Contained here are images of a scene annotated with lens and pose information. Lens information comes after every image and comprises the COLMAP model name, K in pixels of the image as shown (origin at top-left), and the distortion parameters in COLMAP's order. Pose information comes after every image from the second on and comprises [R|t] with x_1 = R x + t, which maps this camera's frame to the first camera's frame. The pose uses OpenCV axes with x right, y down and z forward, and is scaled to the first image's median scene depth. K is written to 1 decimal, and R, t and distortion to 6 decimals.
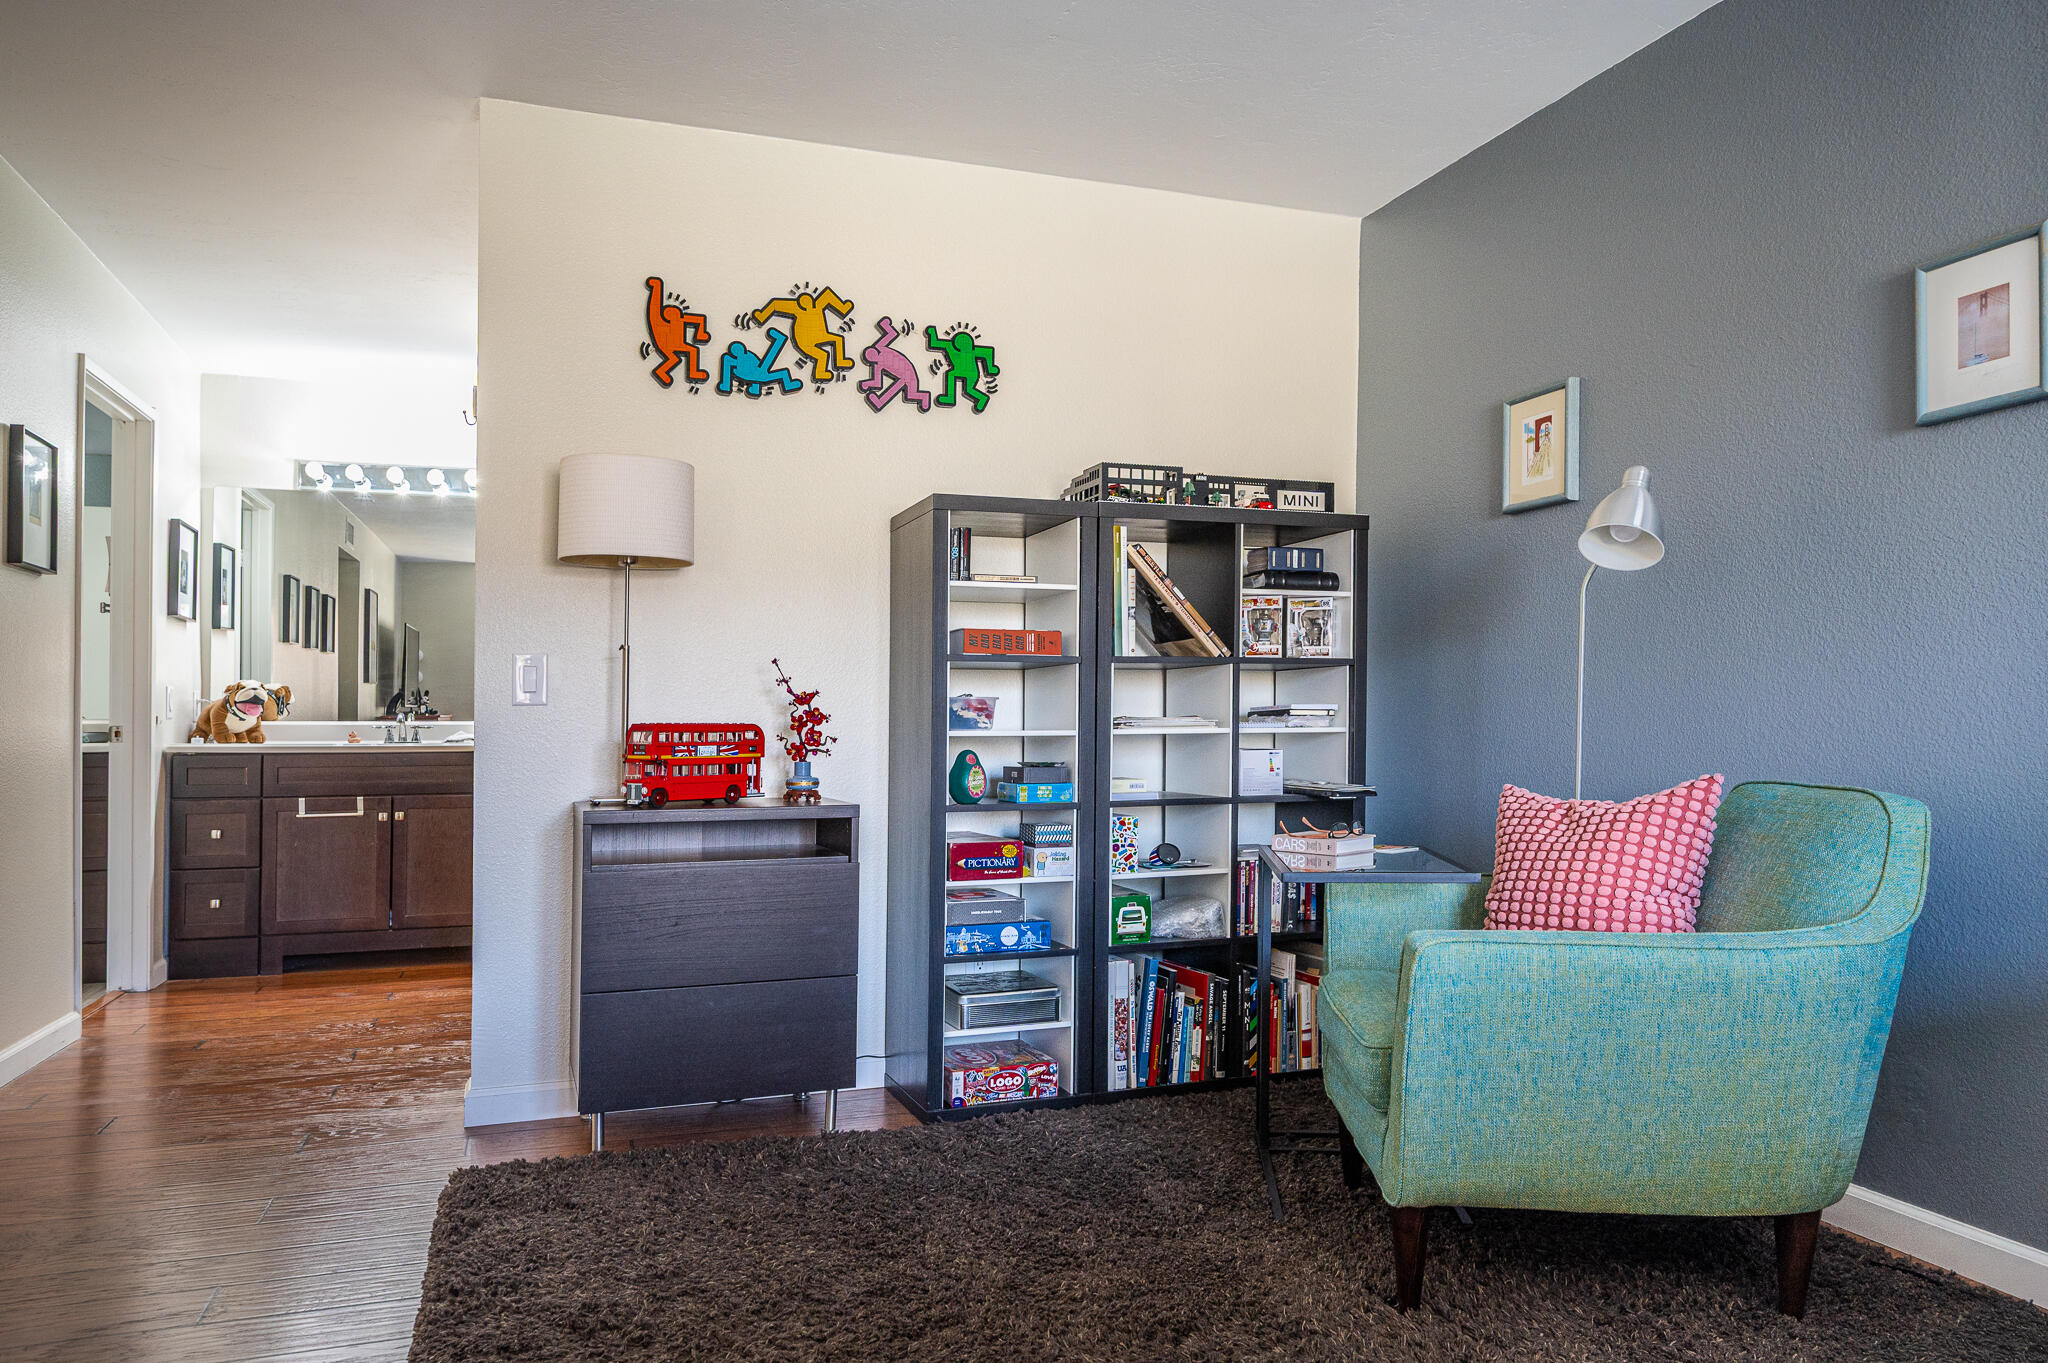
lens RADIAL K [[1382.9, 0, 1025.6], [0, 1382.9, 699.0], [0, 0, 1]] dist [-0.000538, -0.000543]
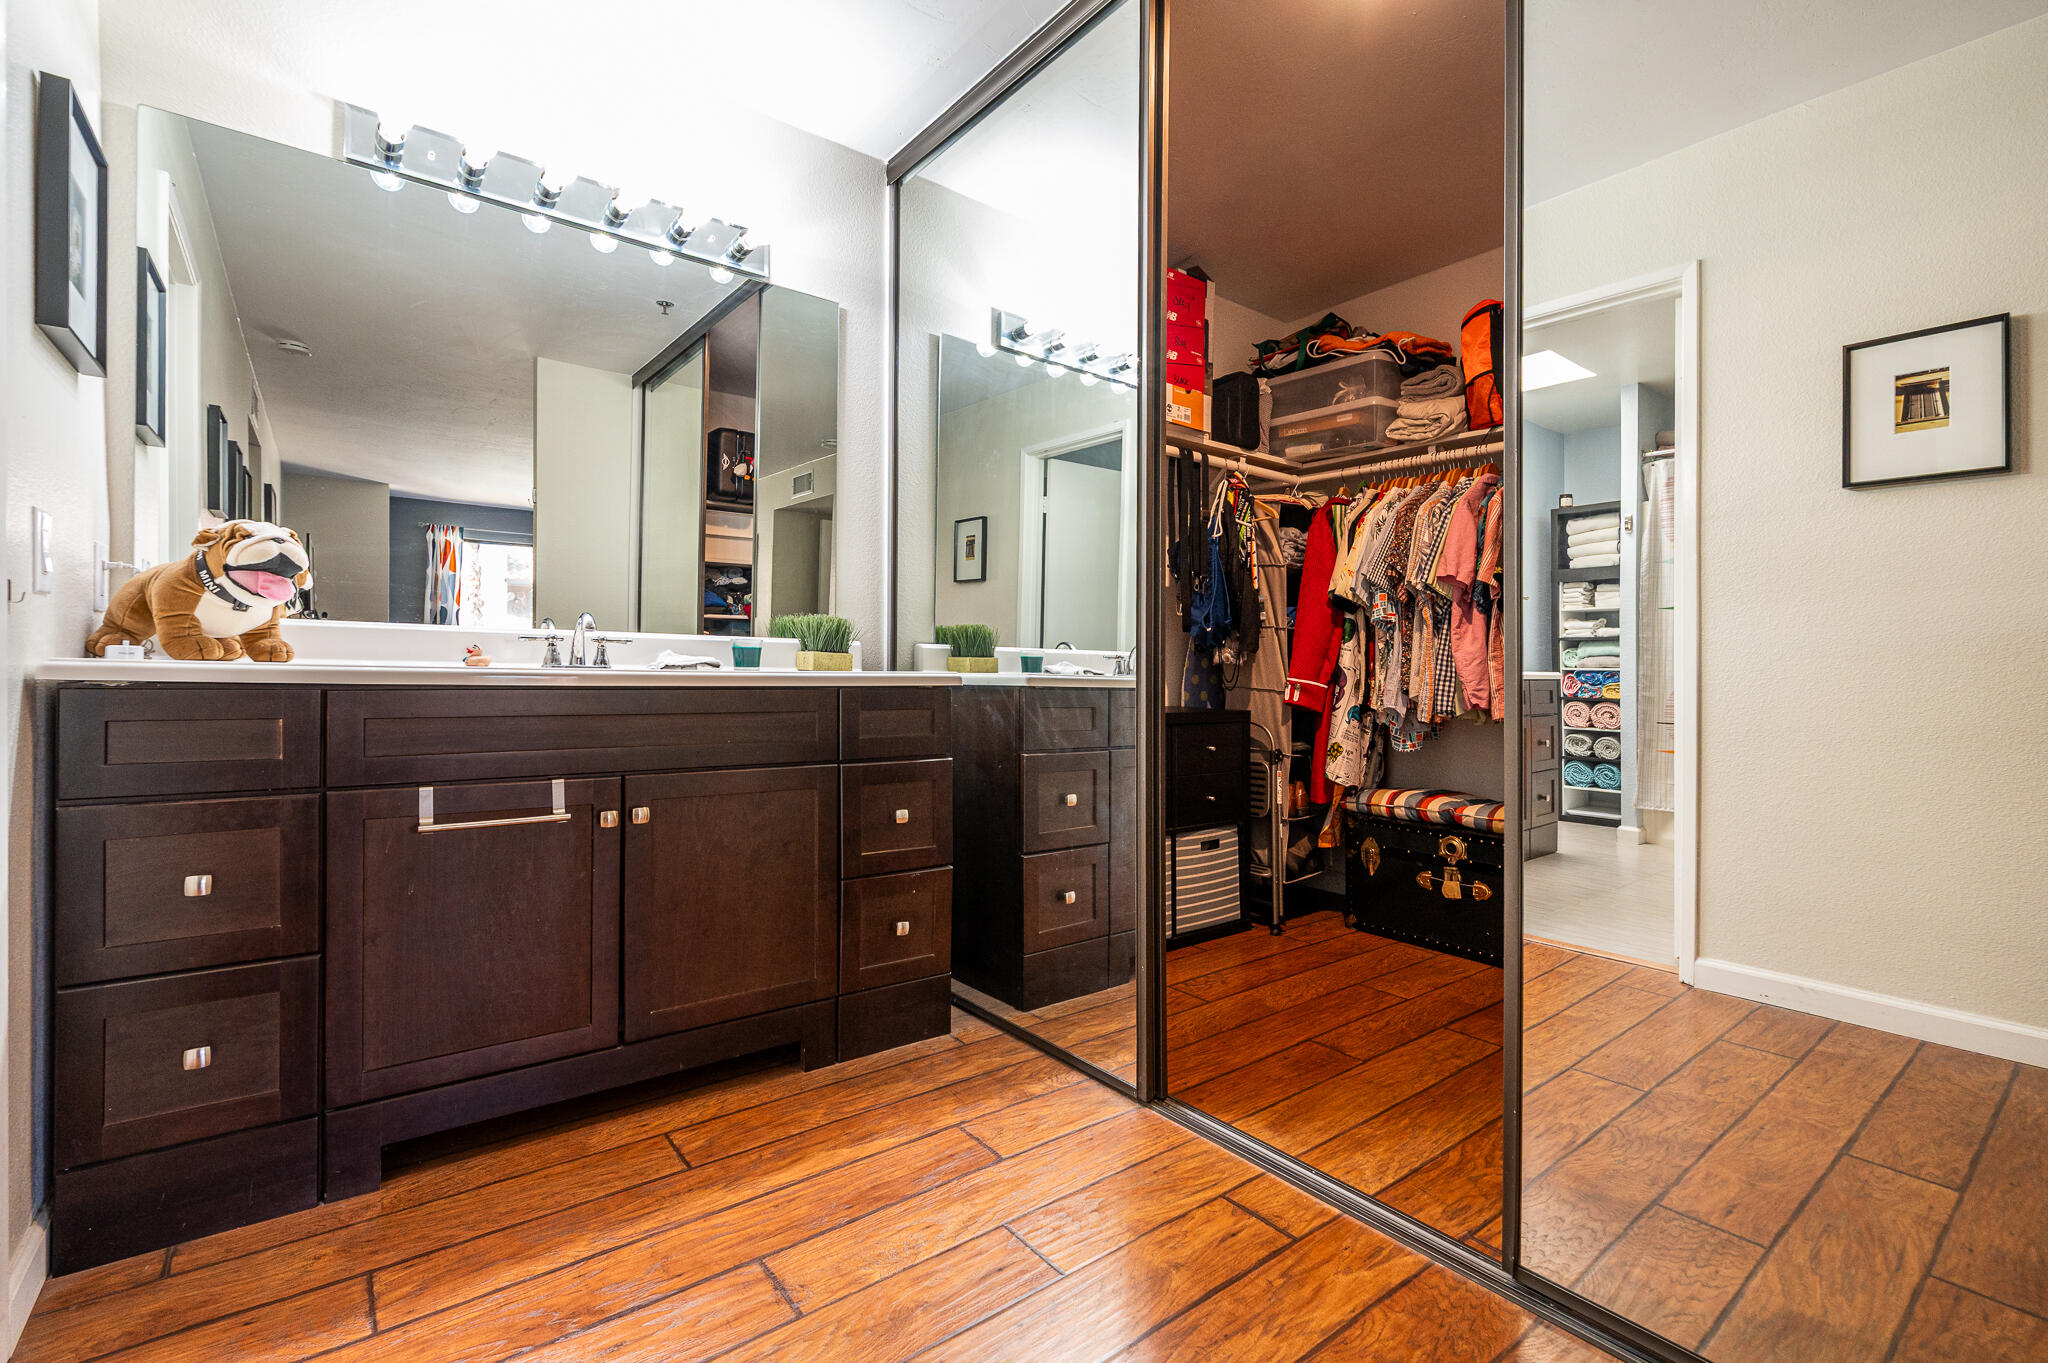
lens RADIAL K [[908.0, 0, 1024.0], [0, 908.0, 681.5], [0, 0, 1]] dist [-0.000318, 0.000207]
pose [[0.947198, 0.014782, 0.320310, -0.422427], [-0.025982, 0.999190, 0.030721, 0.022986], [-0.319596, -0.037421, 0.946815, 0.643344]]
